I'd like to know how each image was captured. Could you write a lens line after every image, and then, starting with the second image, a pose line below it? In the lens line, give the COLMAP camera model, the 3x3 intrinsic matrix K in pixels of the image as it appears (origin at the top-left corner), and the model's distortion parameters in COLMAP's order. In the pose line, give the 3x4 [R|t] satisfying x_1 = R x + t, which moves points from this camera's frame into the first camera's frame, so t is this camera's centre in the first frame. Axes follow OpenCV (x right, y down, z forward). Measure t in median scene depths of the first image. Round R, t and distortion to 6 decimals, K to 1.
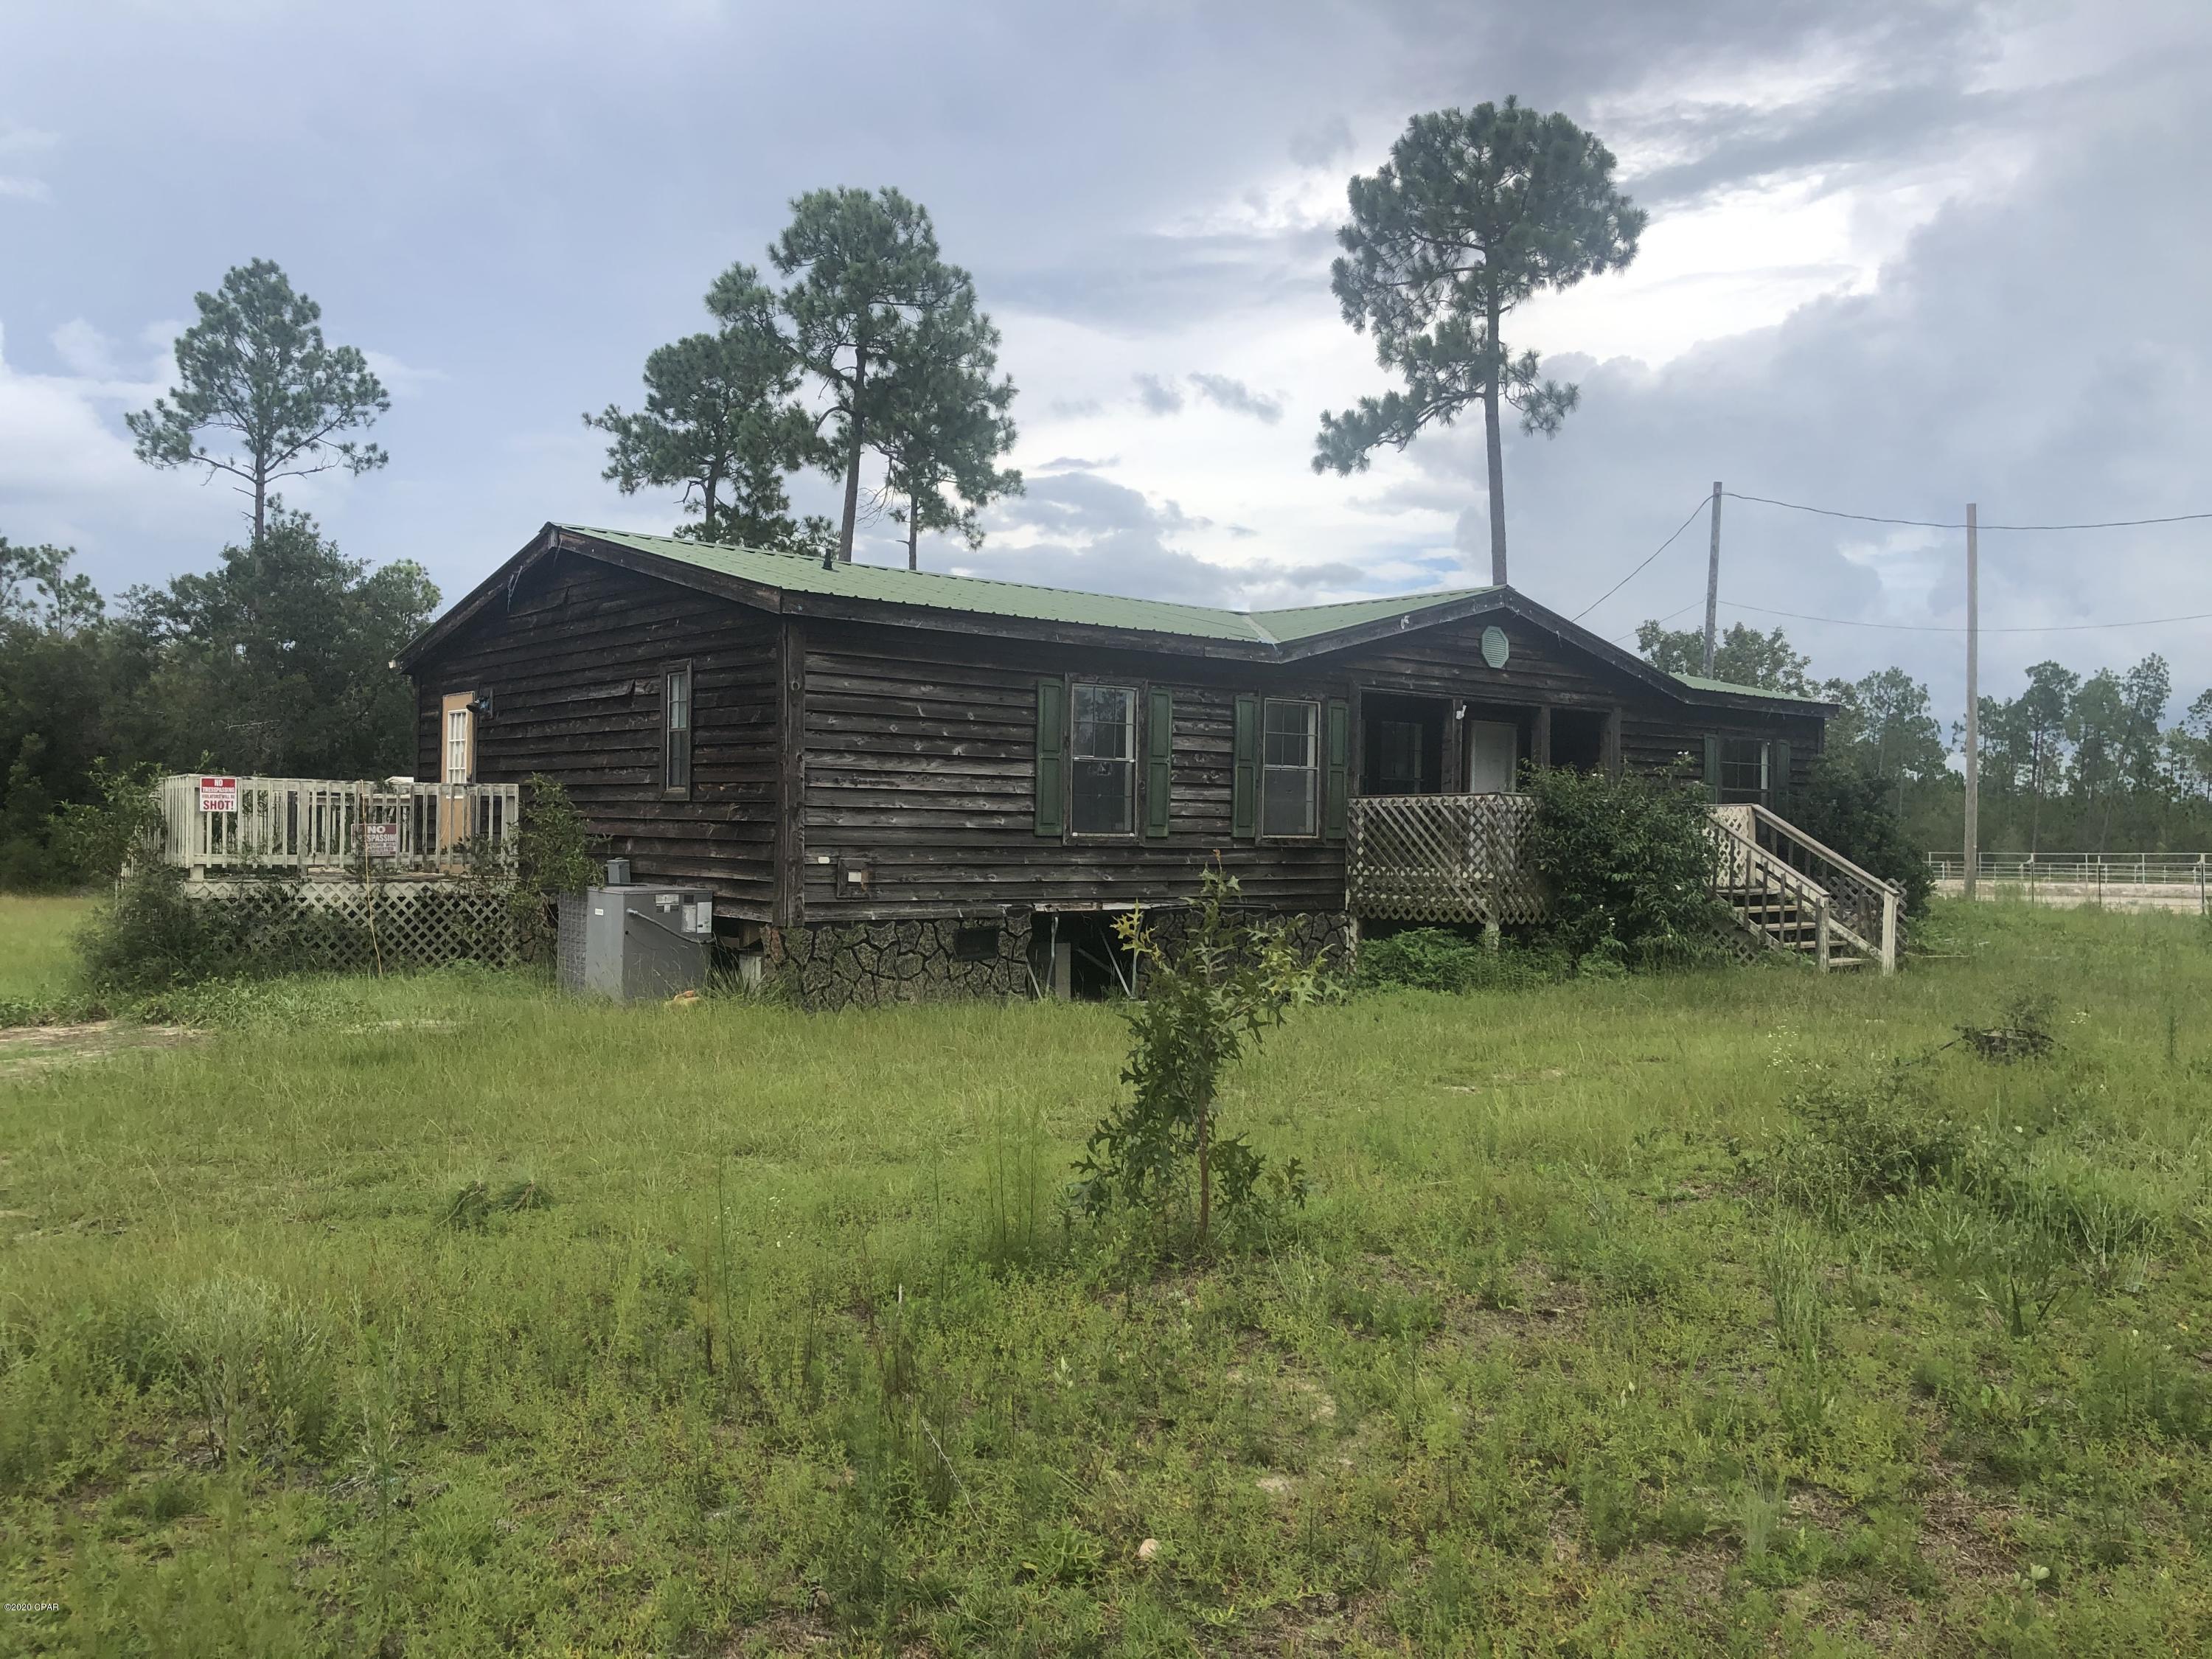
lens RADIAL K [[1833.2, 0, 1017.2], [0, 1833.2, 820.1], [0, 0, 1]] dist [0.055478, -0.081641]
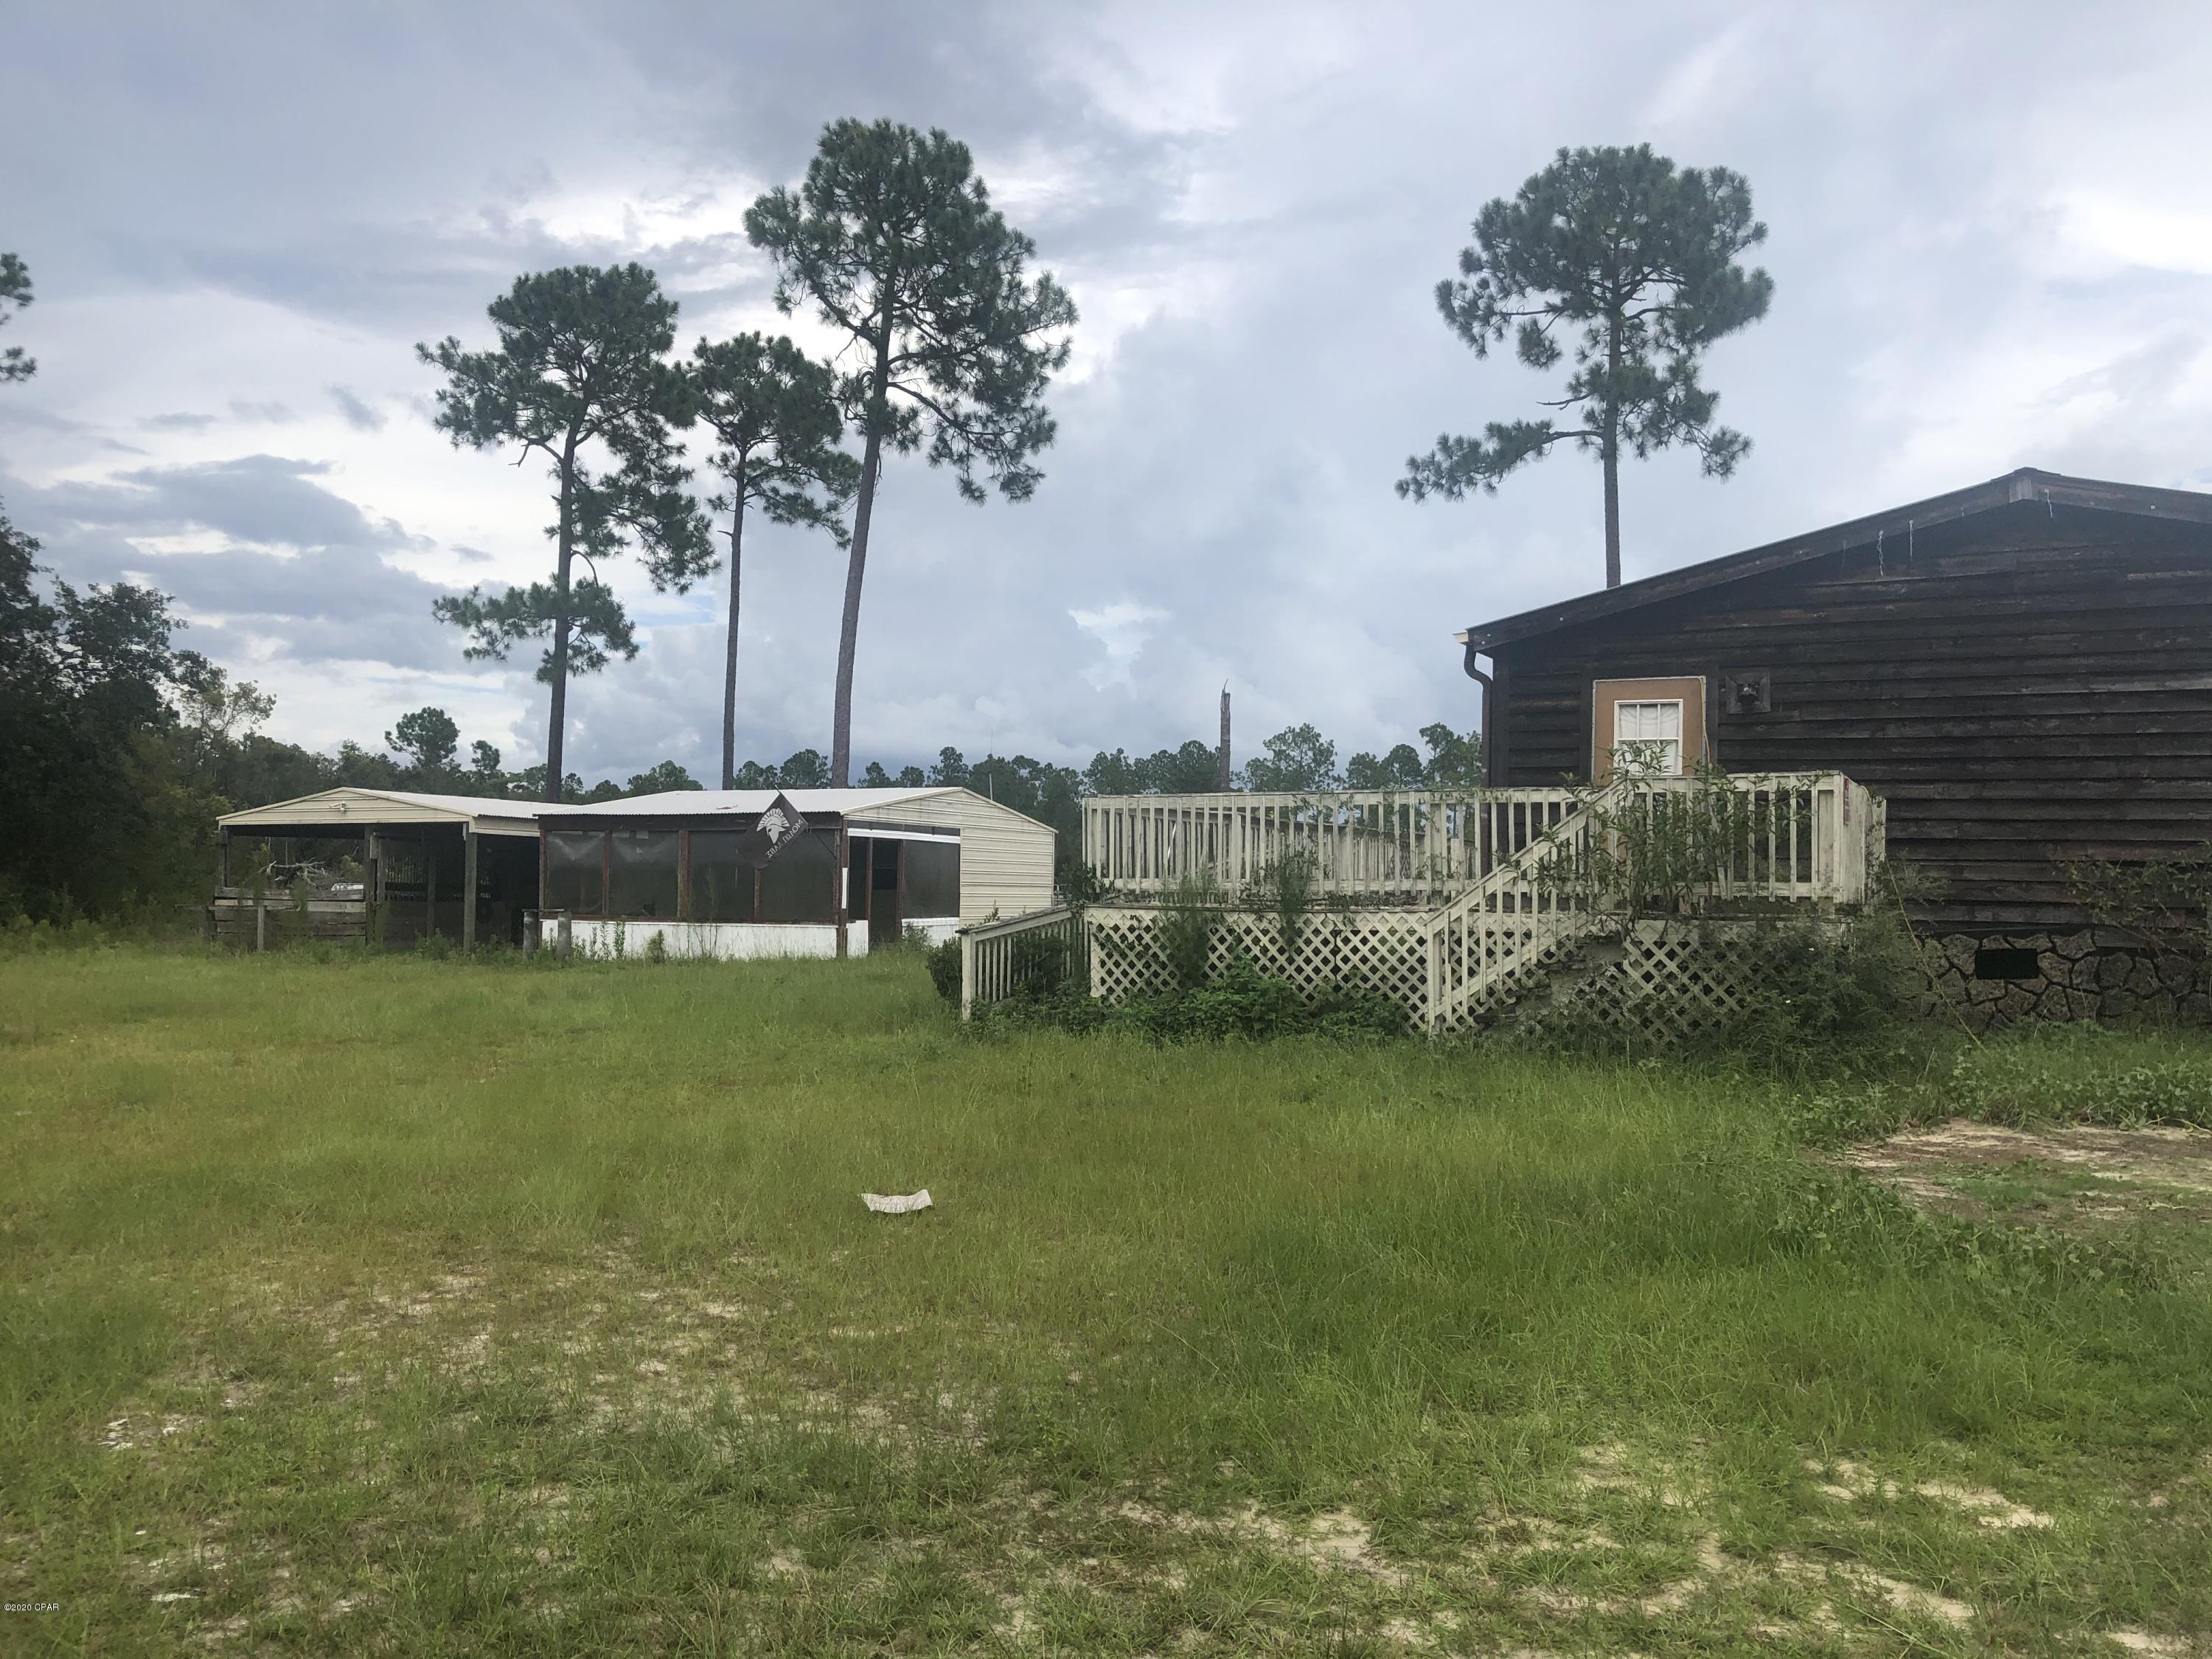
lens RADIAL K [[1871.8, 0, 1096.3], [0, 1871.8, 785.9], [0, 0, 1]] dist [0.003755, 0.011796]
pose [[0.899623, 0.022242, 0.436101, -1.038525], [-0.004025, 0.999082, -0.042652, 0.017618], [-0.436649, 0.036616, 0.898886, 0.474725]]
